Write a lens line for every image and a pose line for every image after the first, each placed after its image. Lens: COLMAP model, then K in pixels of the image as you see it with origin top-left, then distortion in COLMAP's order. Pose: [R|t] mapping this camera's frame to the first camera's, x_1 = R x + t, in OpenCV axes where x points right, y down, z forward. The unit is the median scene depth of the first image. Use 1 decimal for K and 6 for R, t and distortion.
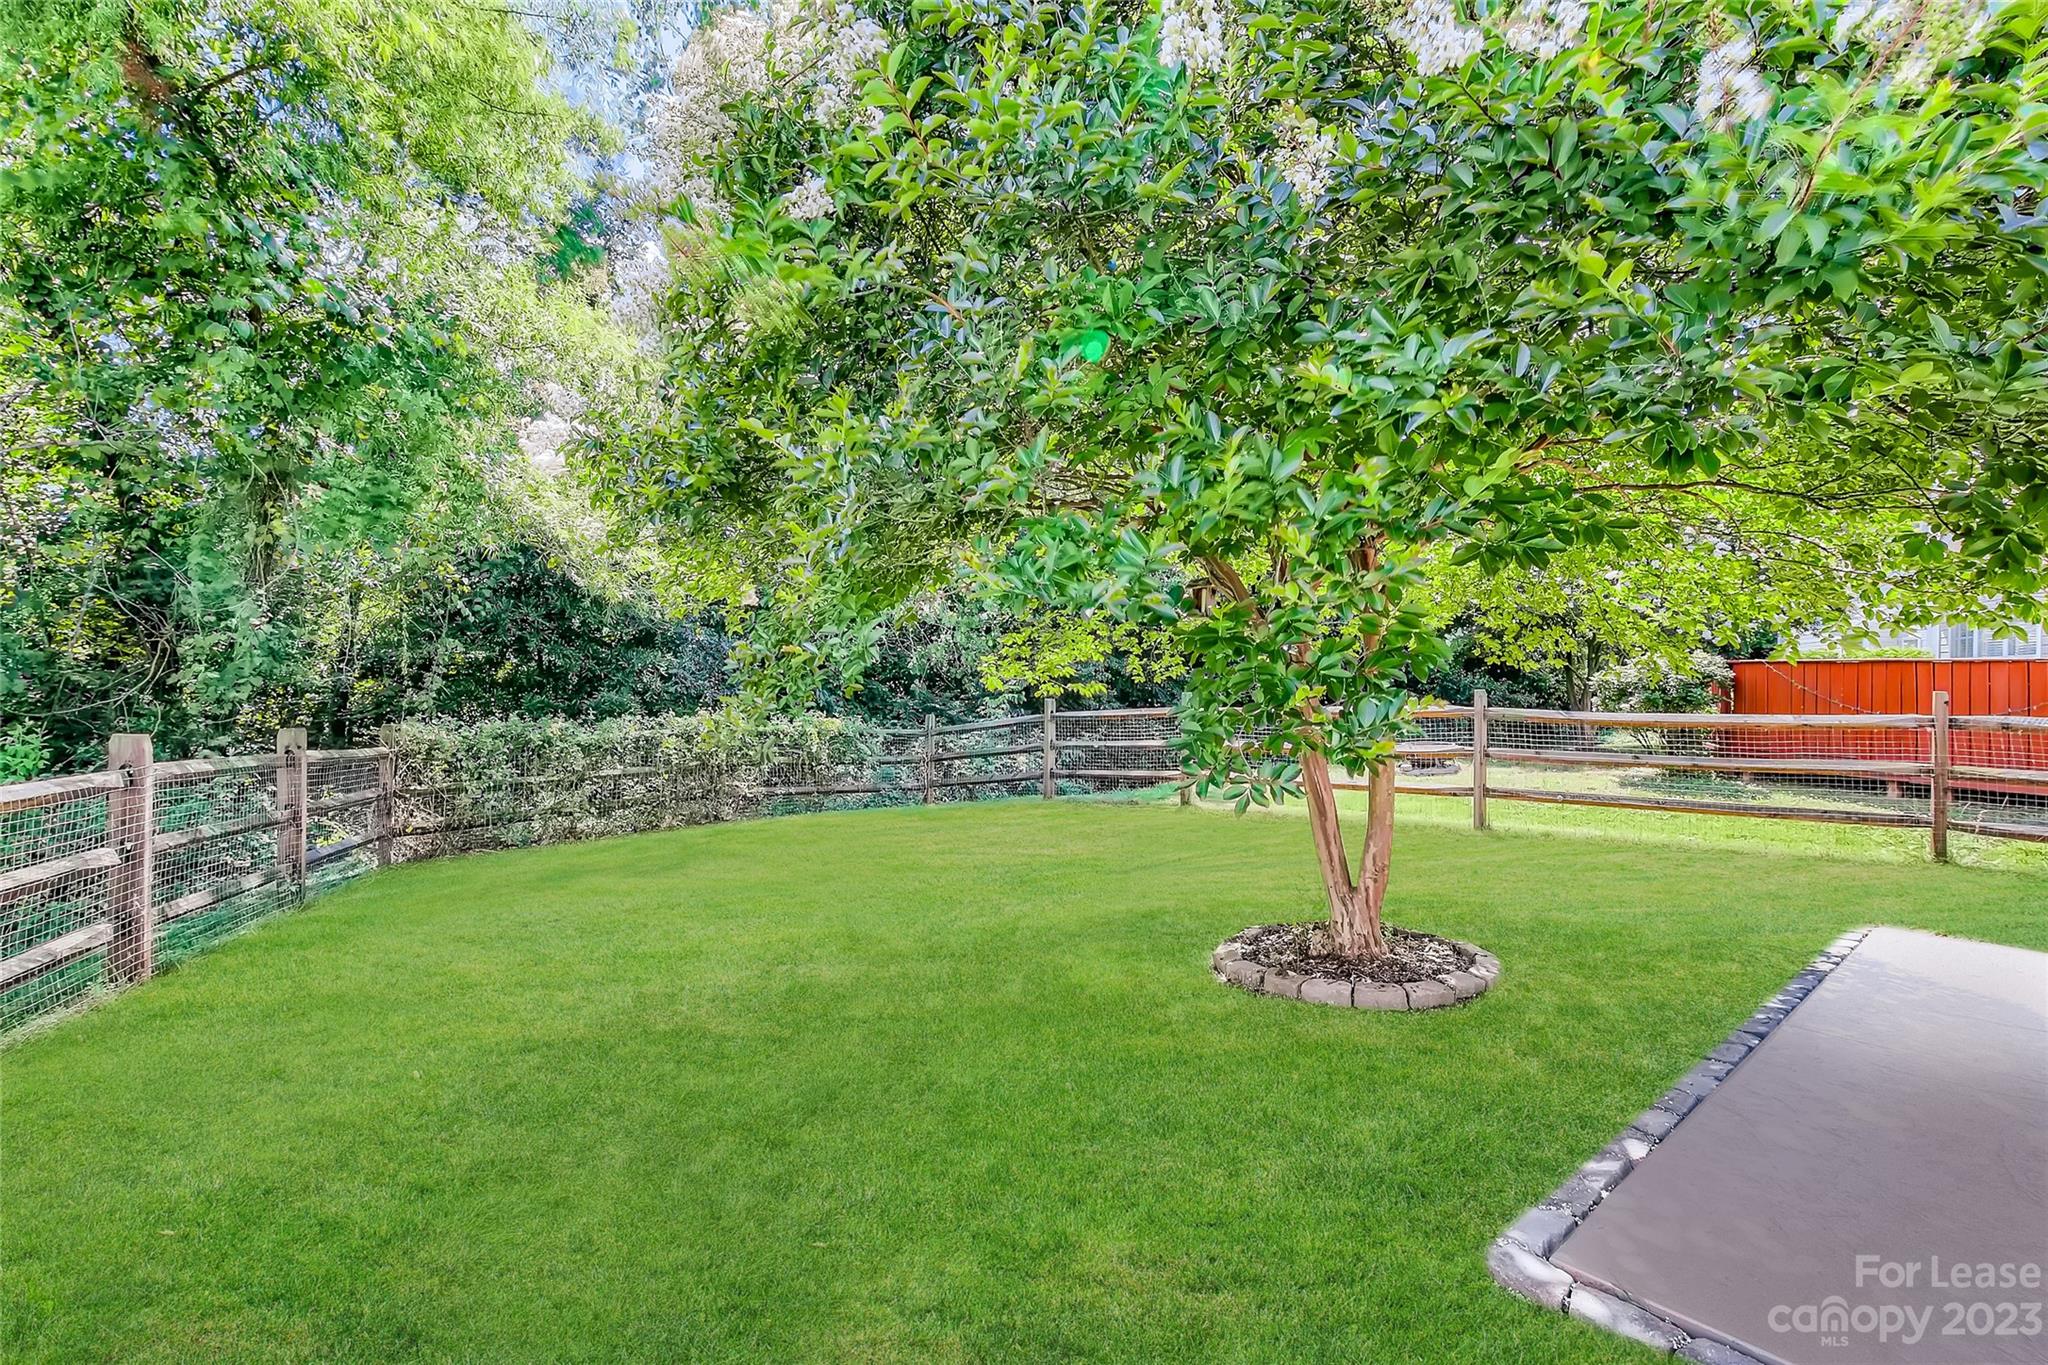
lens RADIAL K [[883.5, 0, 1024.7], [0, 883.5, 669.3], [0, 0, 1]] dist [-0.001105, -0.000202]
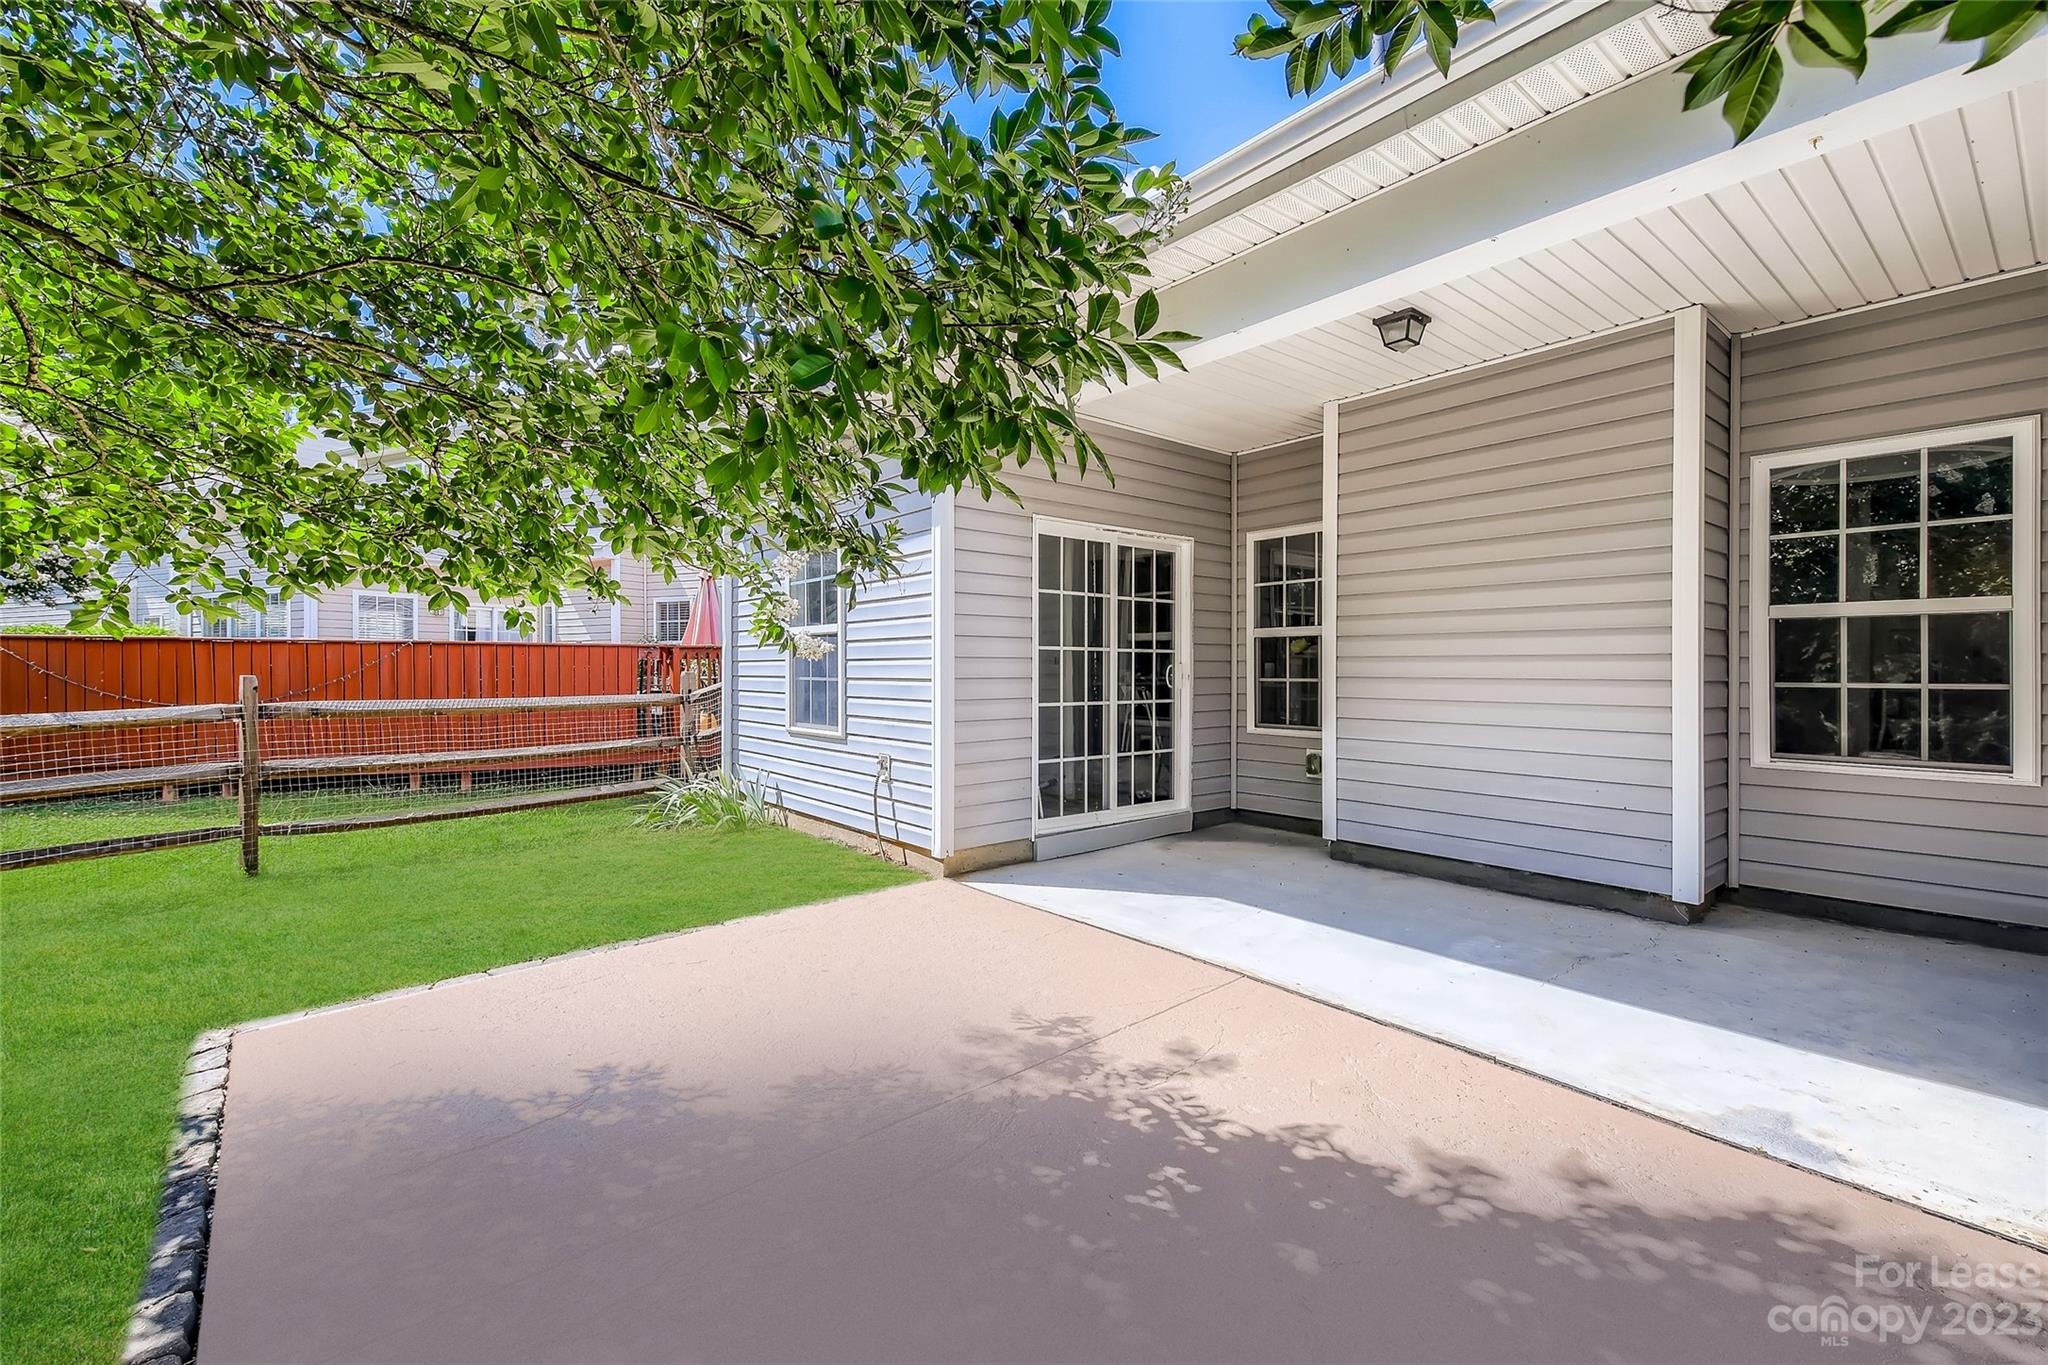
lens RADIAL K [[883.5, 0, 1024.7], [0, 883.5, 669.3], [0, 0, 1]] dist [-0.001105, -0.000202]
pose [[-0.006323, -0.013740, 0.999886, 0.187556], [-0.008115, 0.999873, 0.013688, 0.001764], [-0.999947, -0.008028, -0.006434, 0.264485]]
